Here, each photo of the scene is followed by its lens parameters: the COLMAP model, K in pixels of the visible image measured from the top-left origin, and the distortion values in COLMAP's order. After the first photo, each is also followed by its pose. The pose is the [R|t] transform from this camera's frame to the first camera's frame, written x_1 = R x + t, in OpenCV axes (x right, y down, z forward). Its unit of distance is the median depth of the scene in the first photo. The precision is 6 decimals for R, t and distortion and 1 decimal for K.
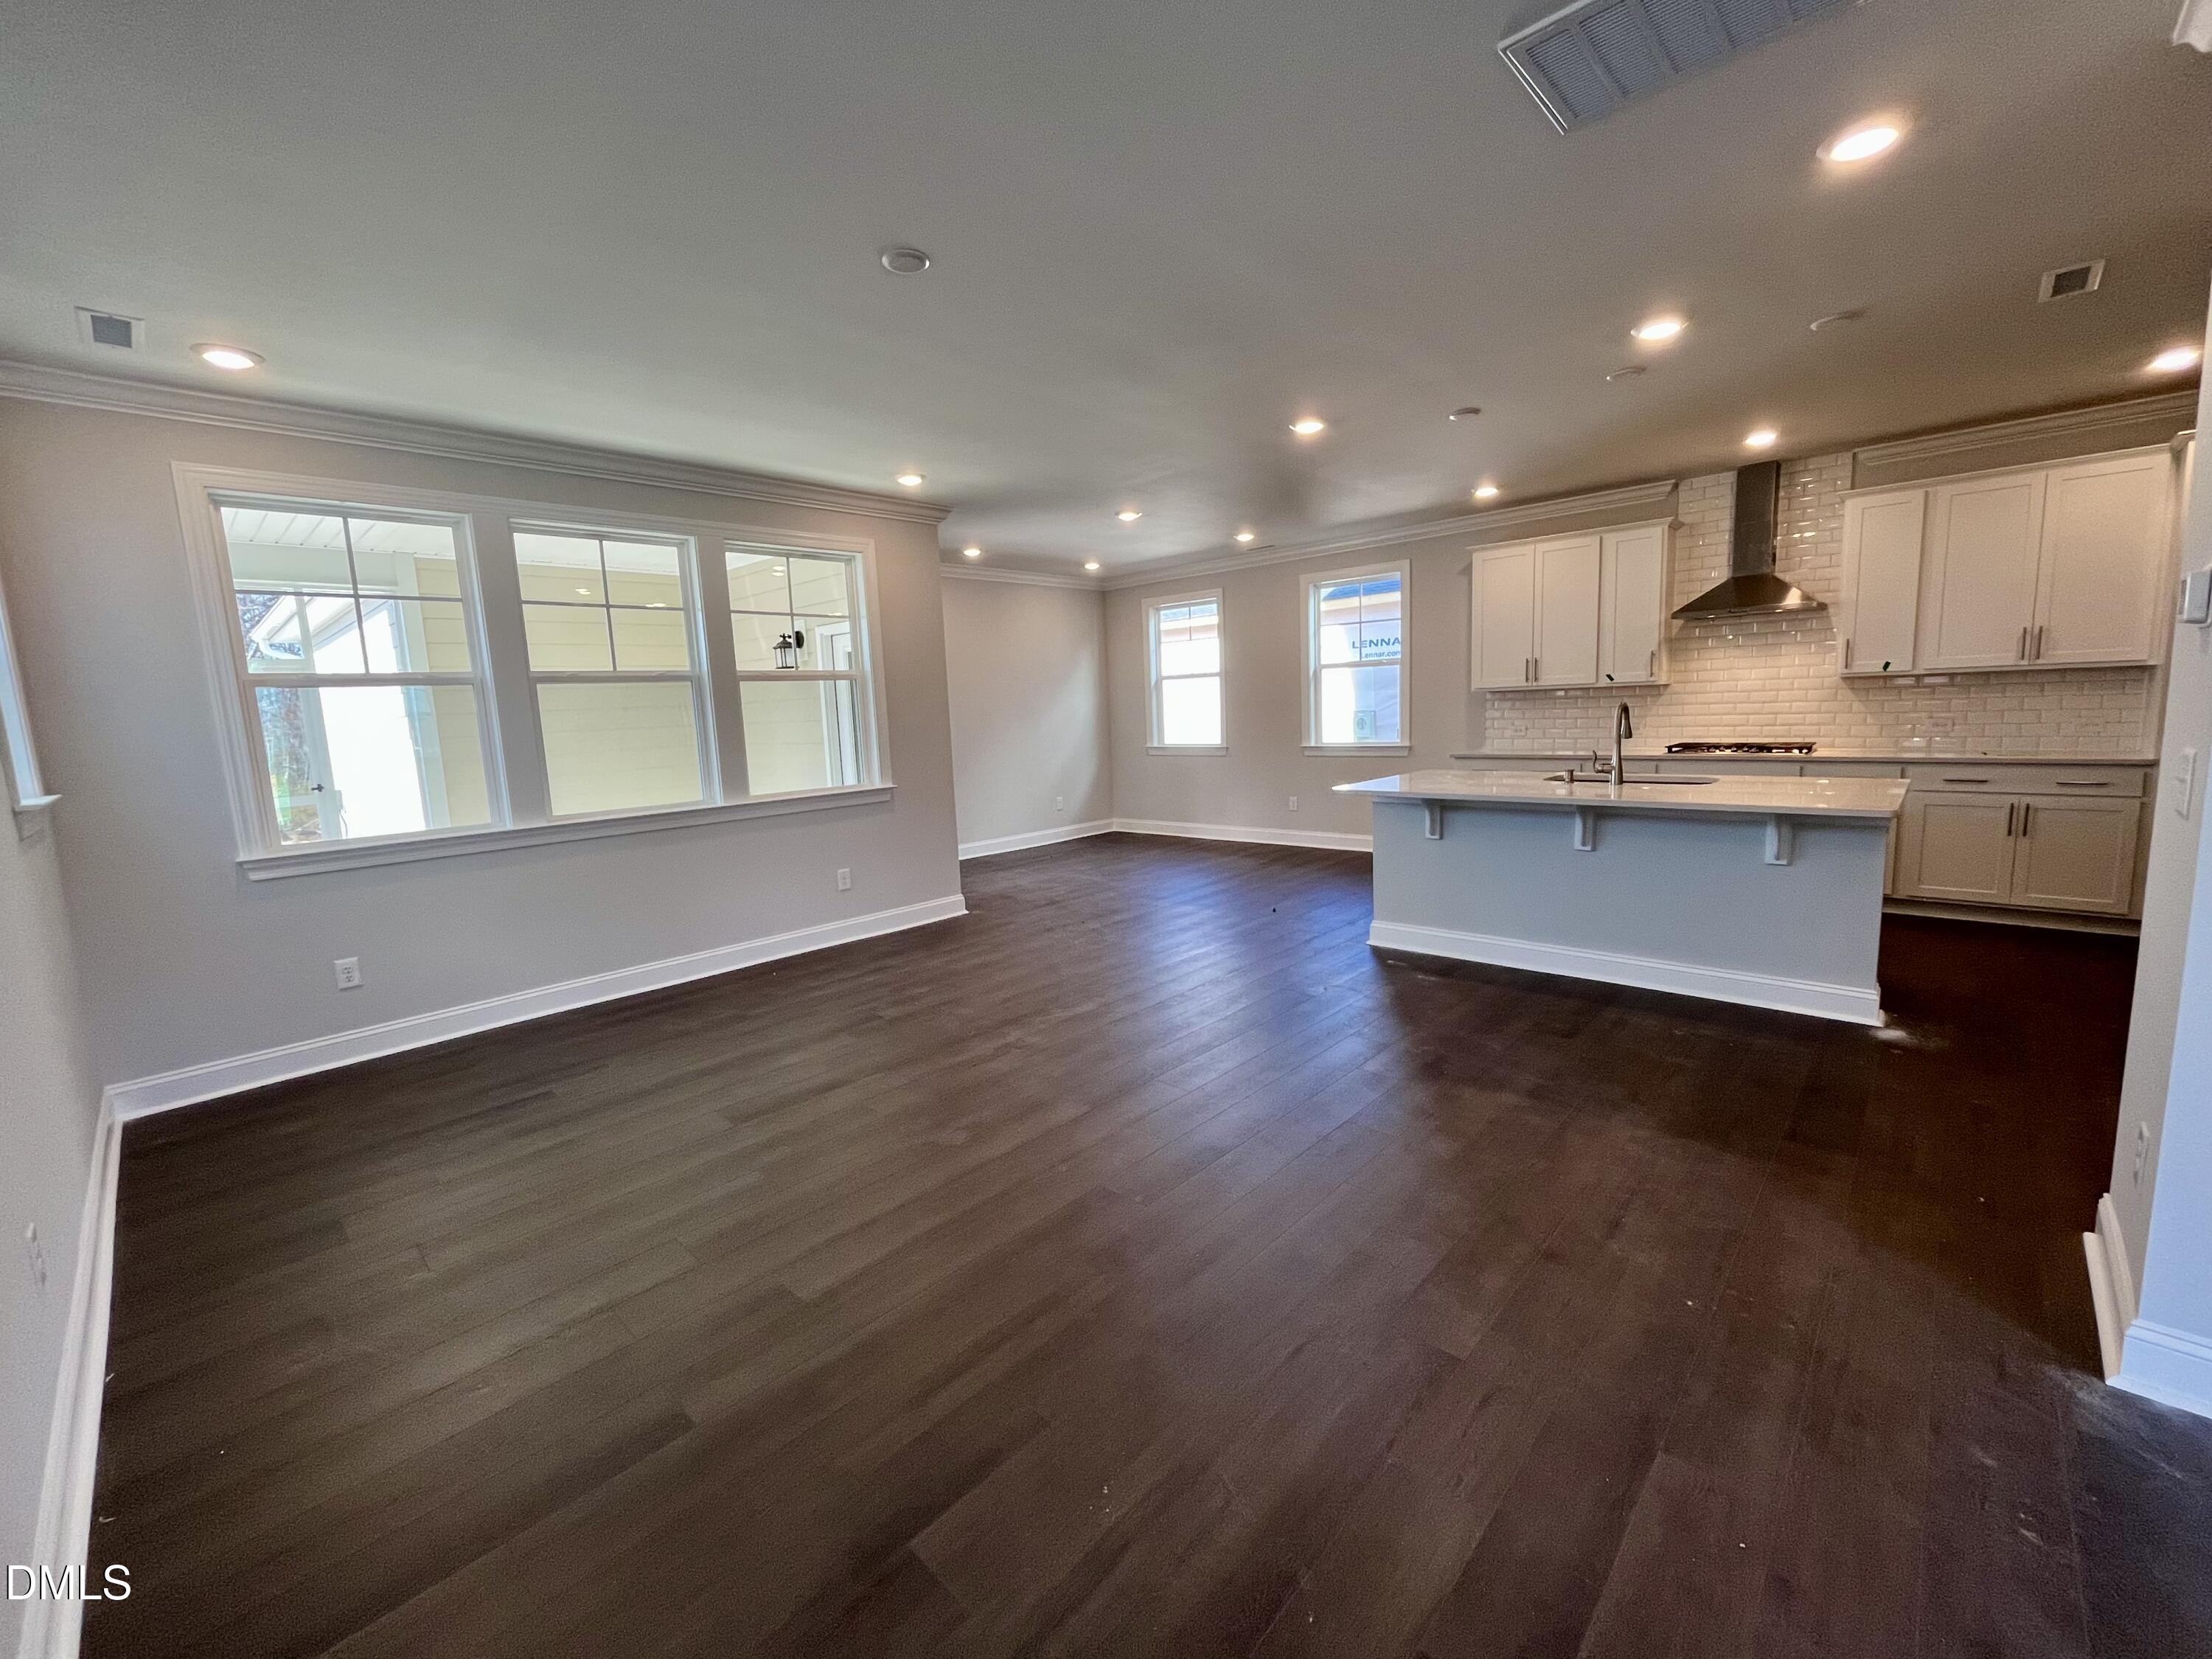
lens RADIAL K [[901.2, 0, 1104.1], [0, 901.2, 821.7], [0, 0, 1]] dist [-0.003105, 0.000158]
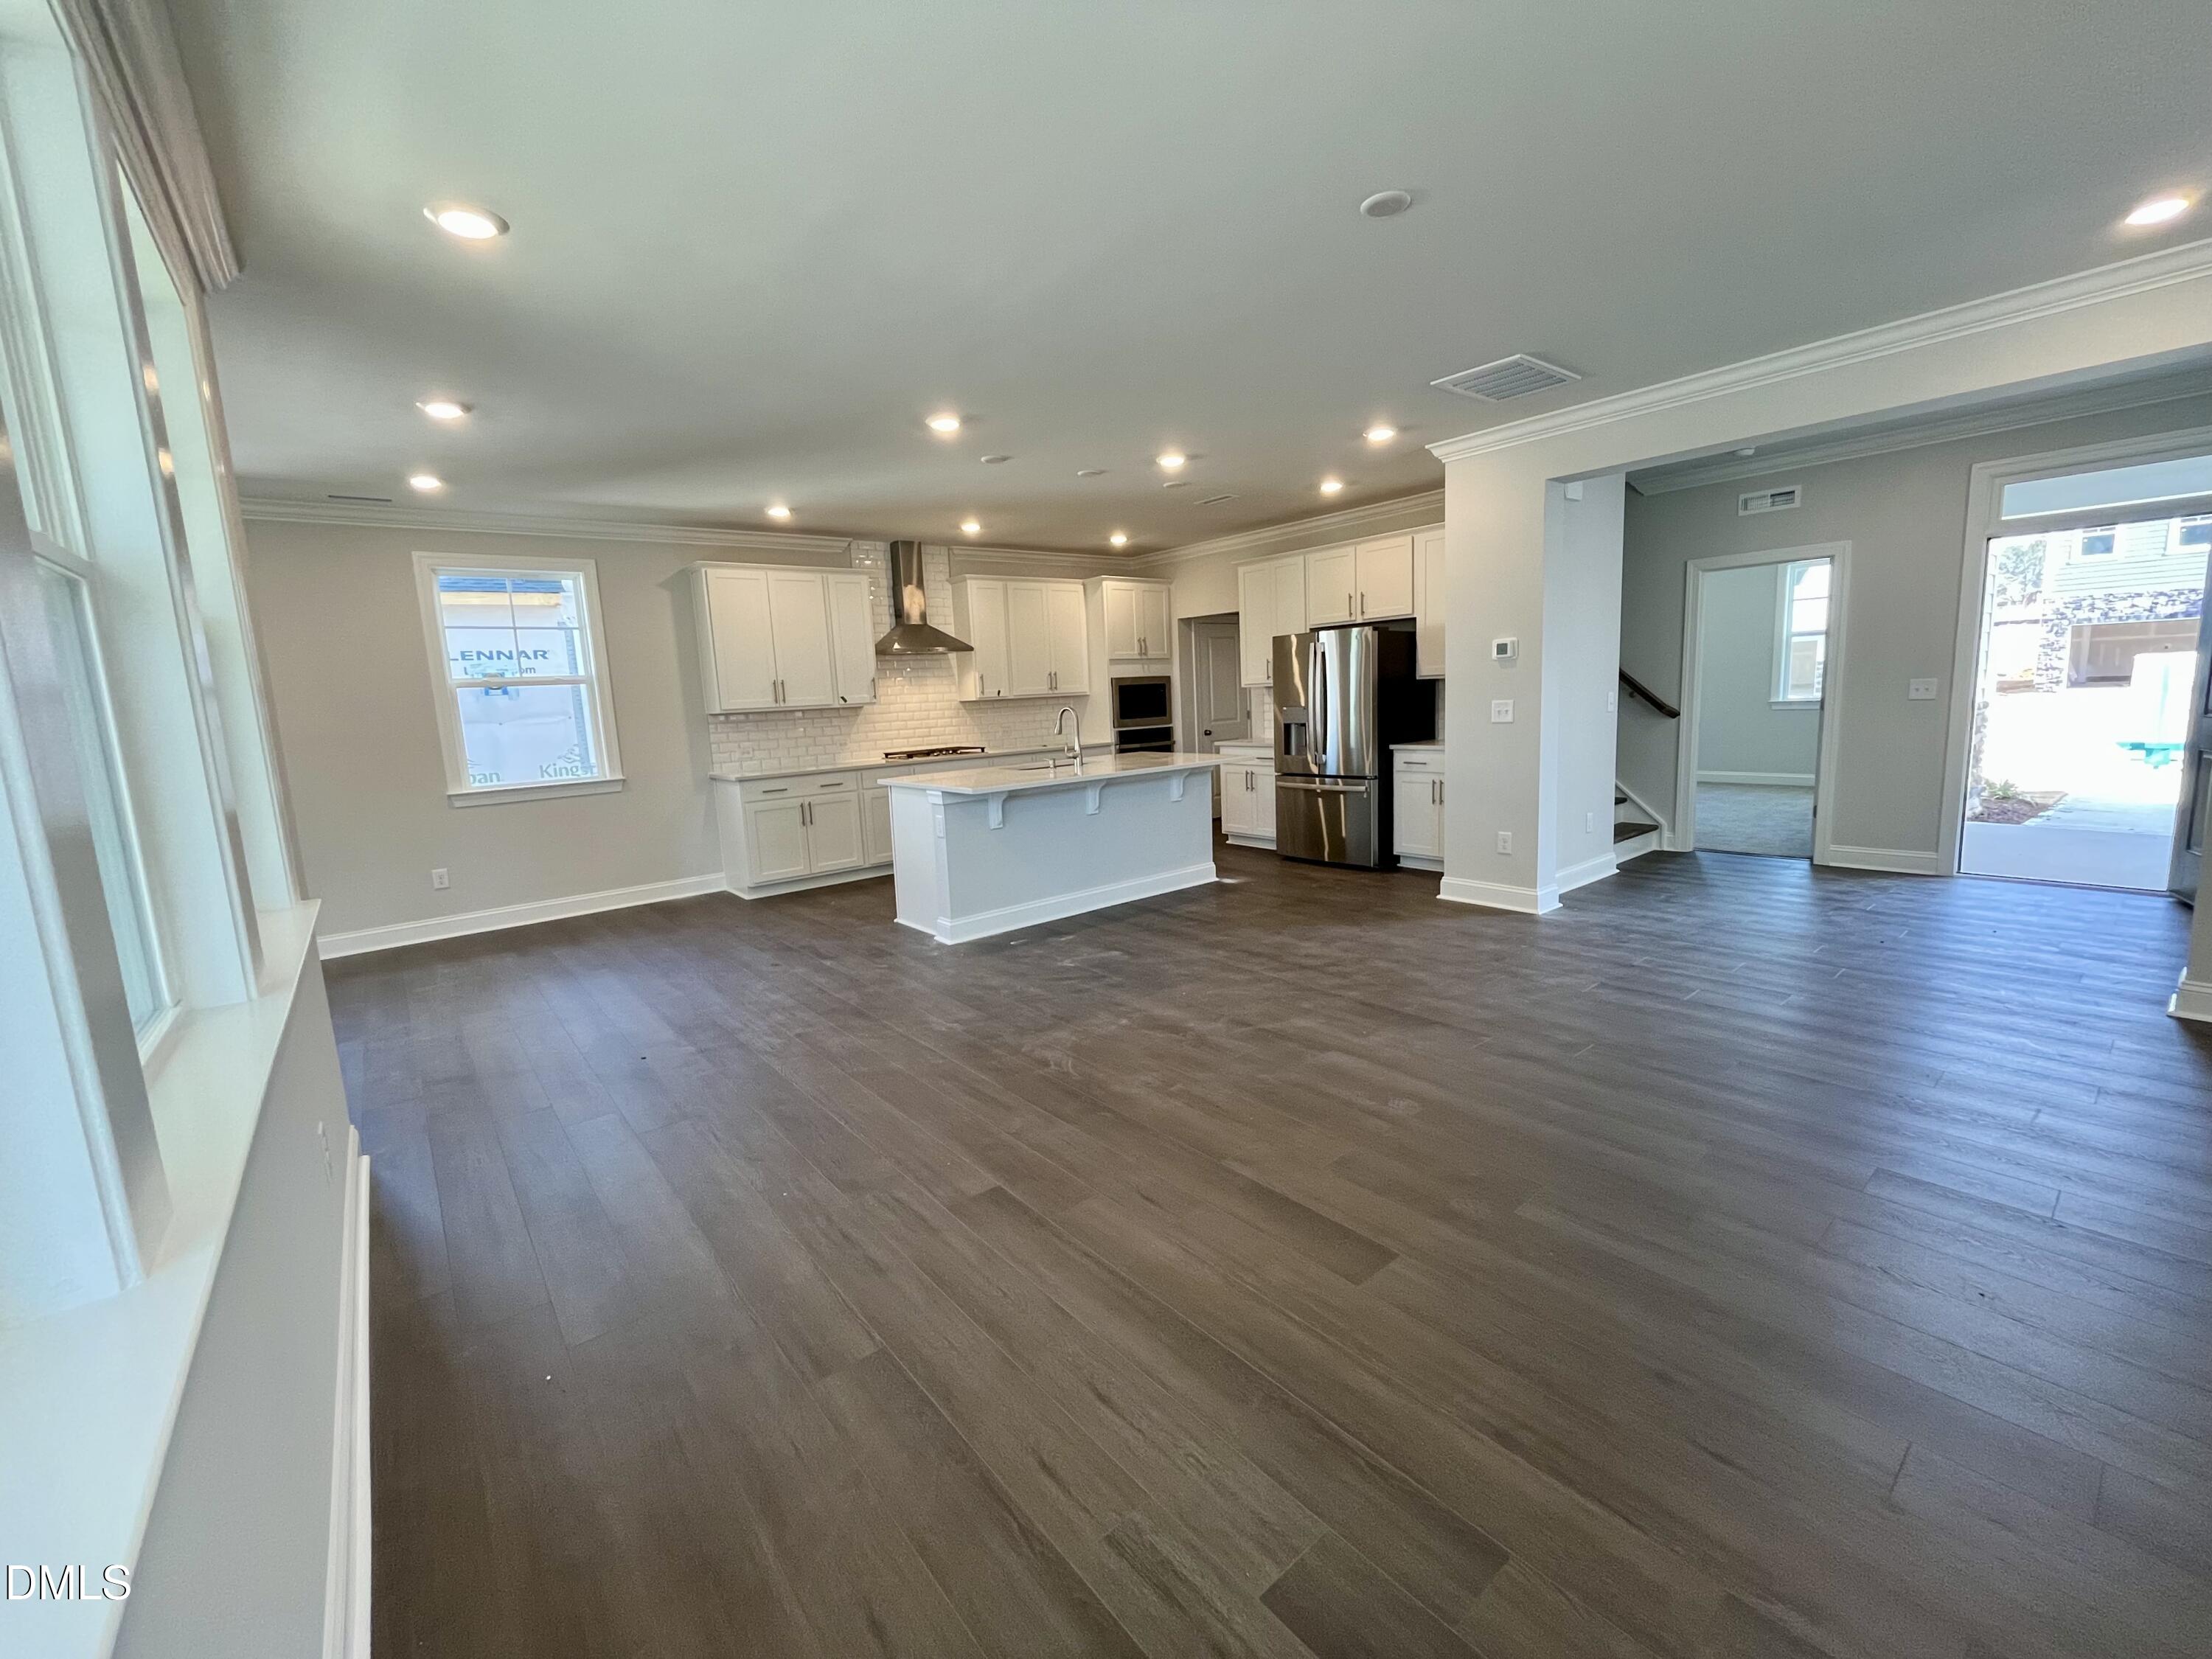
lens RADIAL K [[901.2, 0, 1104.1], [0, 901.2, 821.7], [0, 0, 1]] dist [-0.003105, 0.000158]
pose [[0.128941, -0.105160, 0.986061, -0.586249], [0.170101, 0.981969, 0.082481, -0.048223], [-0.976954, 0.157094, 0.144504, 0.573713]]
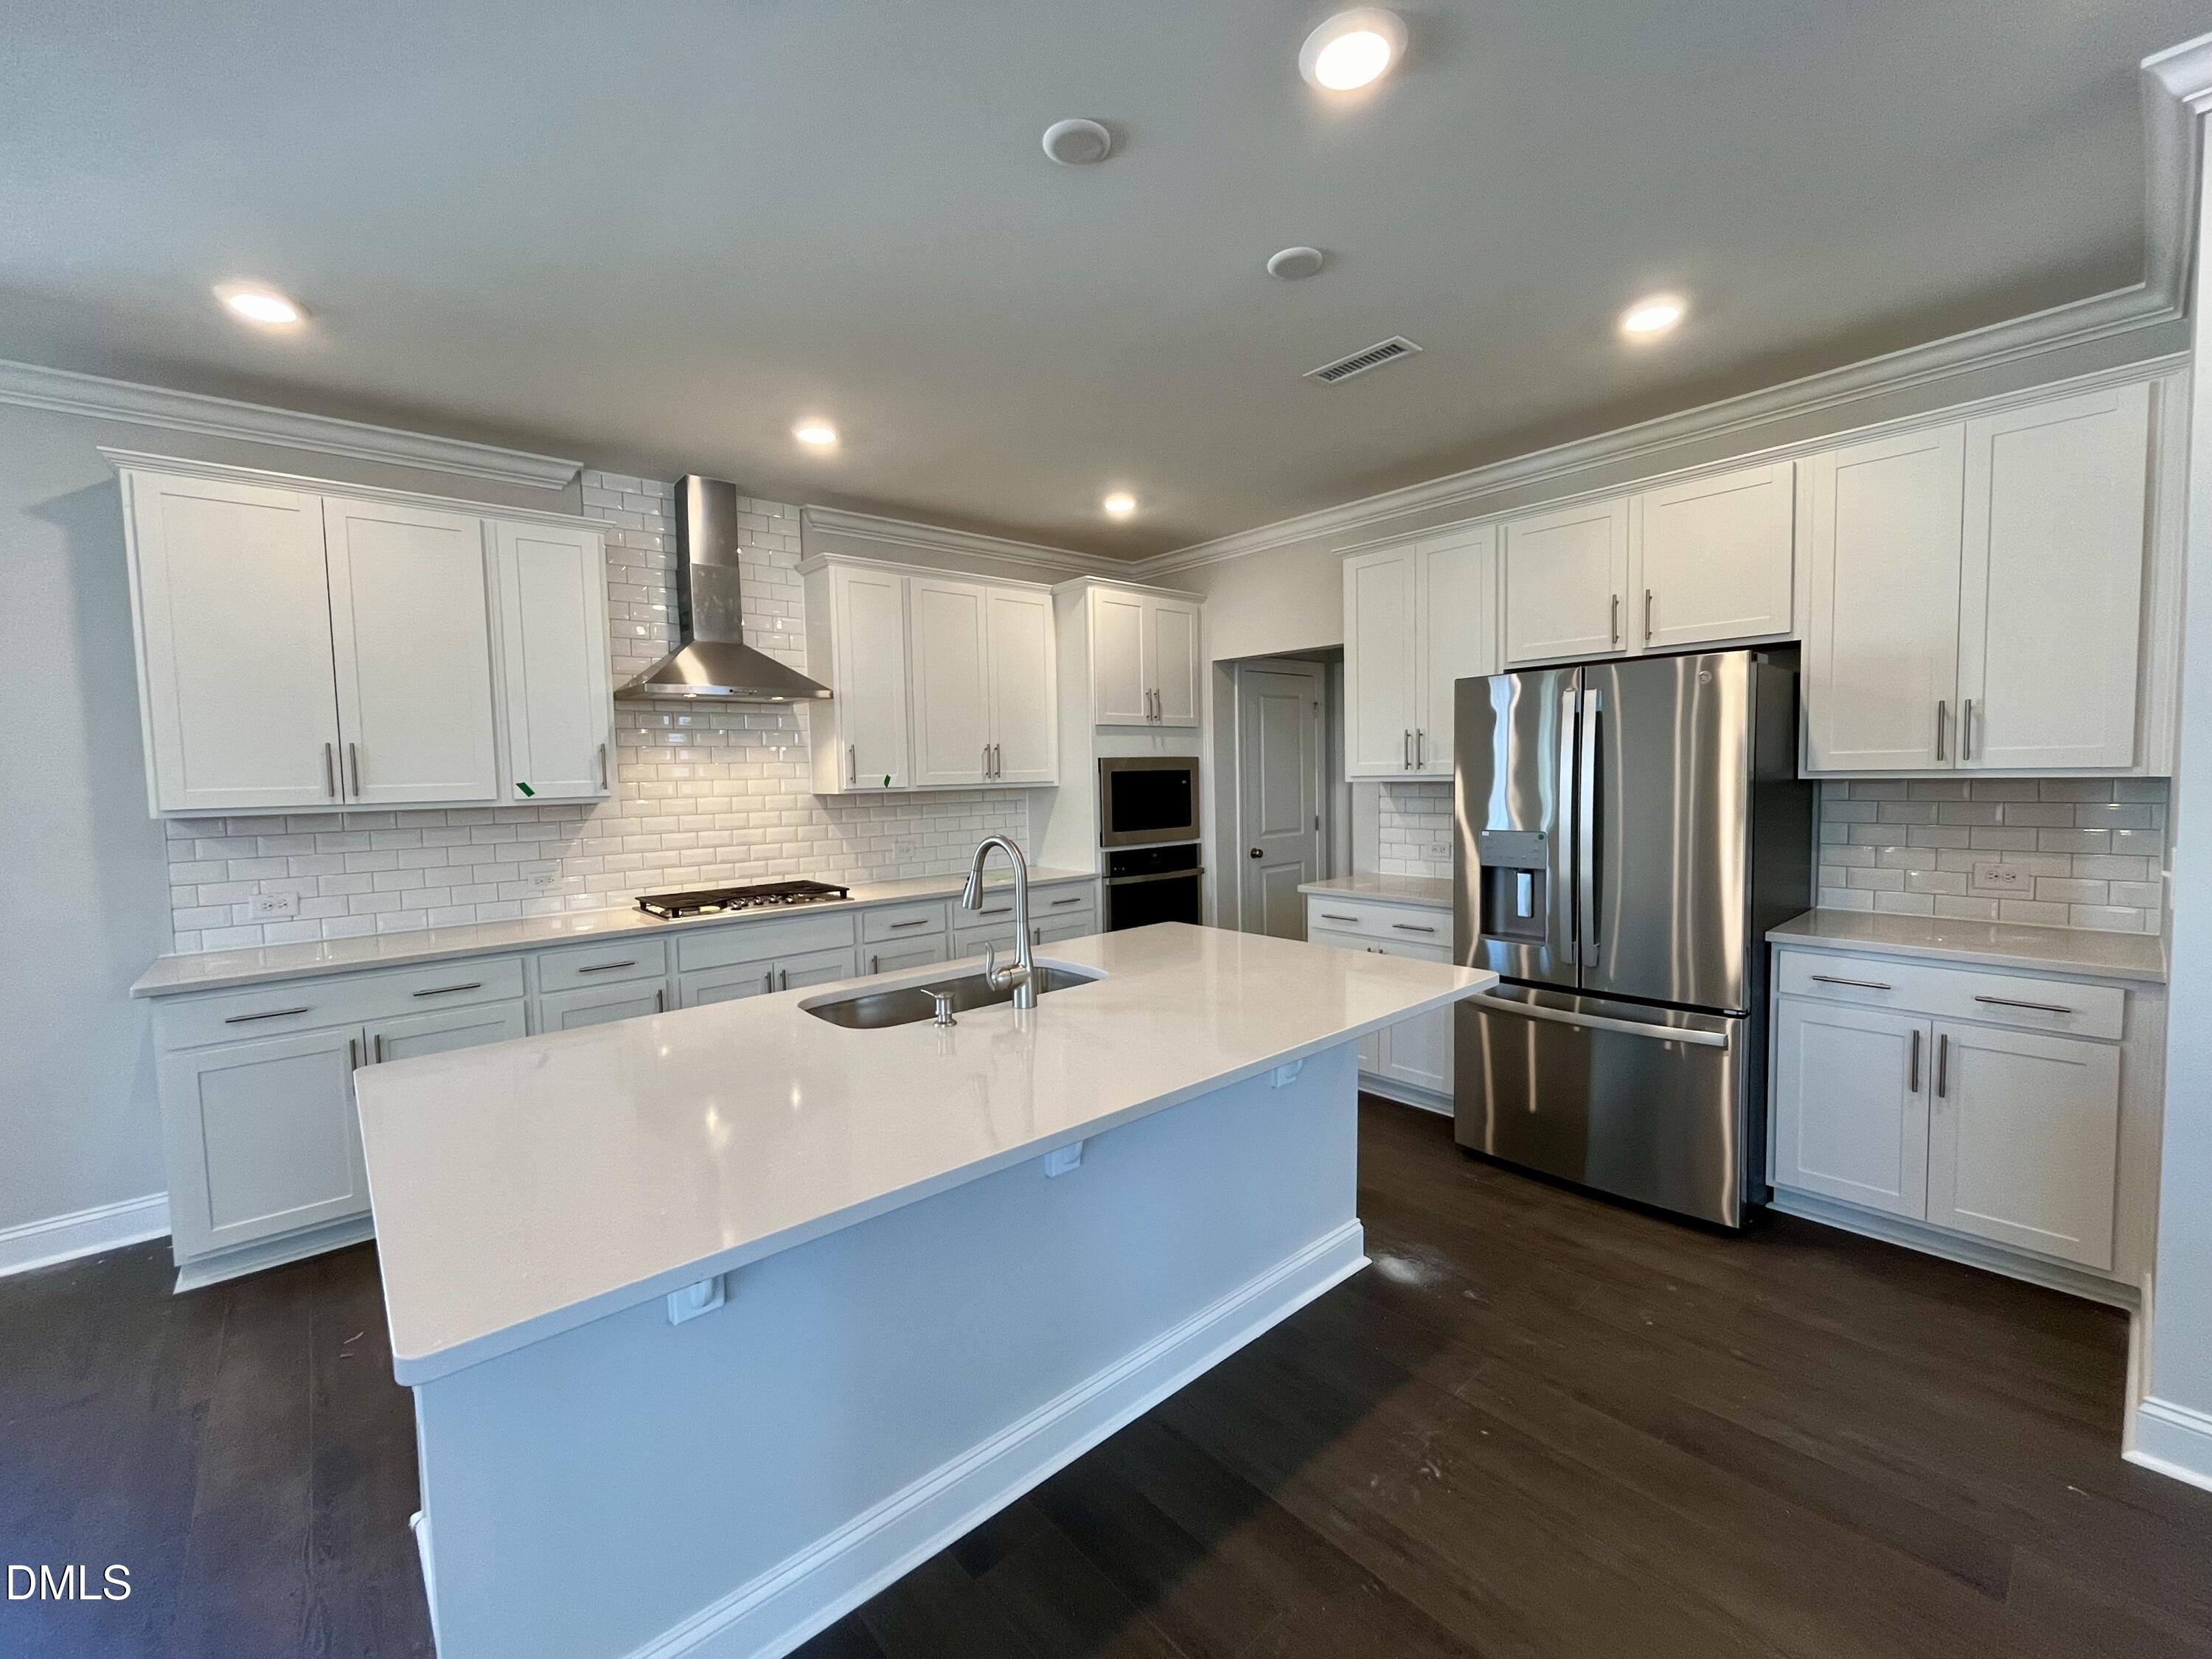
lens RADIAL K [[901.2, 0, 1104.1], [0, 901.2, 821.7], [0, 0, 1]] dist [-0.003105, 0.000158]
pose [[0.092651, -0.016114, 0.995568, 0.070699], [0.147557, 0.989051, 0.002276, -0.099036], [-0.984704, 0.146693, 0.094014, 0.664116]]
